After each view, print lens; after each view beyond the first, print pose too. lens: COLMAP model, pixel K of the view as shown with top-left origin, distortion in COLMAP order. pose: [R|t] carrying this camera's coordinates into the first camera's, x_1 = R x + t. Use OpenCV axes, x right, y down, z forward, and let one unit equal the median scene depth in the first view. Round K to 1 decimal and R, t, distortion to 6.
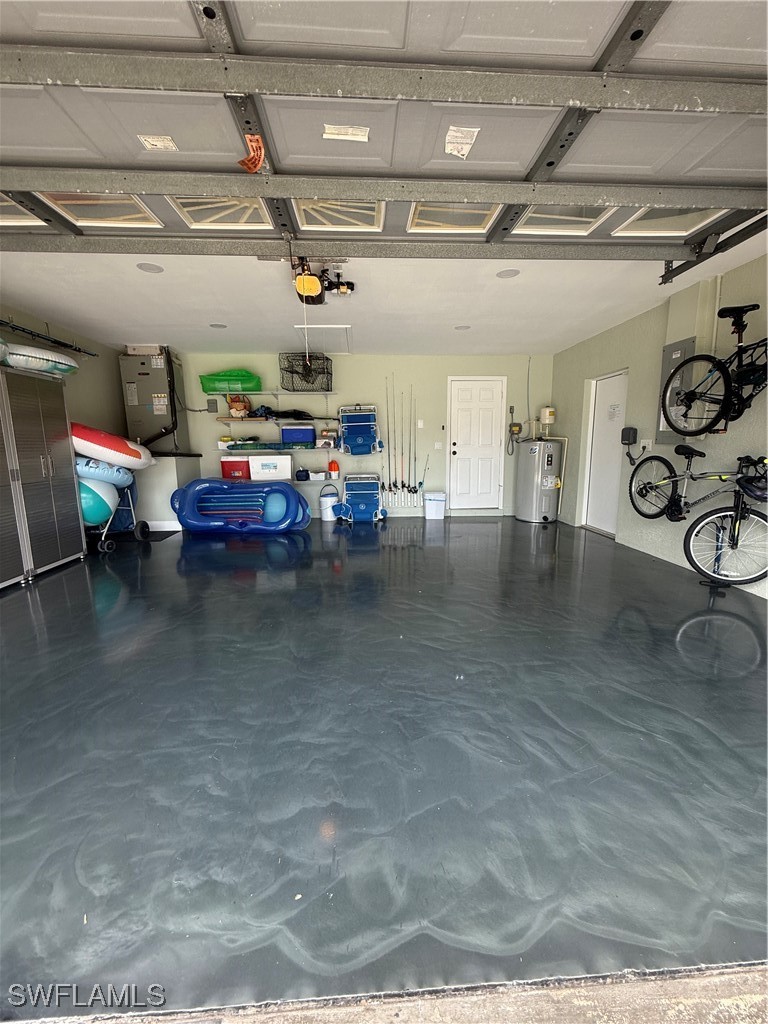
lens RADIAL K [[405.6, 0, 384.0], [0, 405.6, 512.0], [0, 0, 1]] dist [0.000410, 0.000093]
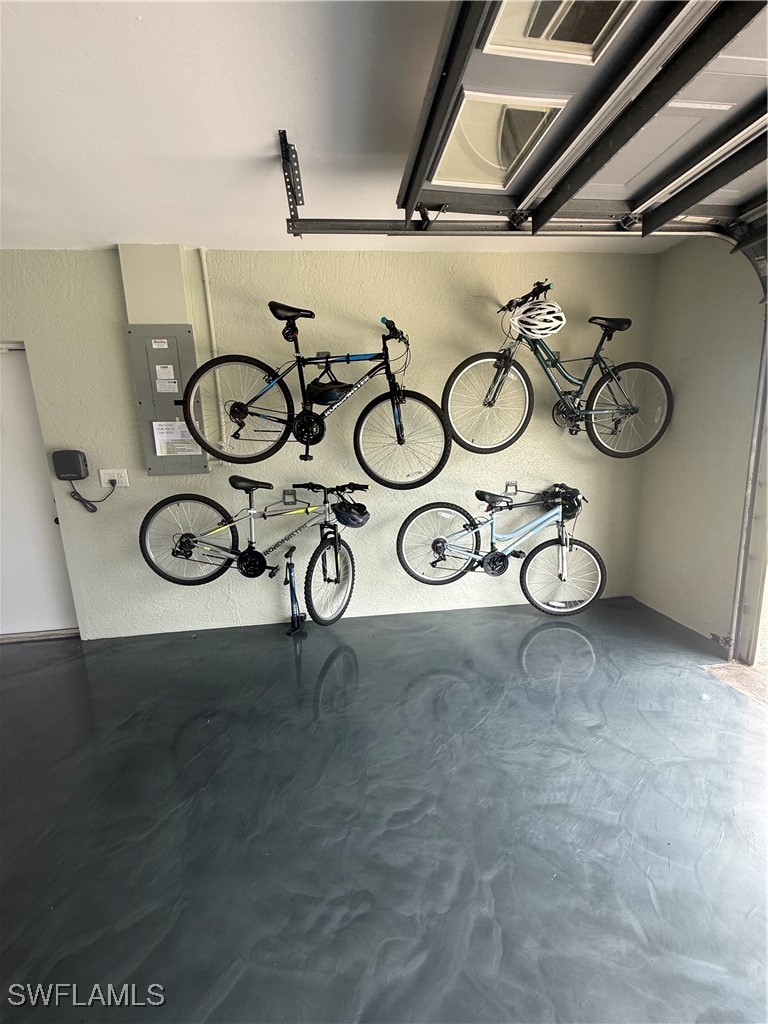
lens RADIAL K [[405.6, 0, 384.0], [0, 405.6, 512.0], [0, 0, 1]] dist [0.000410, 0.000093]
pose [[-0.066294, -0.186448, 0.980226, -0.015273], [0.198765, 0.960230, 0.196087, -0.192409], [-0.977802, 0.207834, -0.026598, 0.768276]]
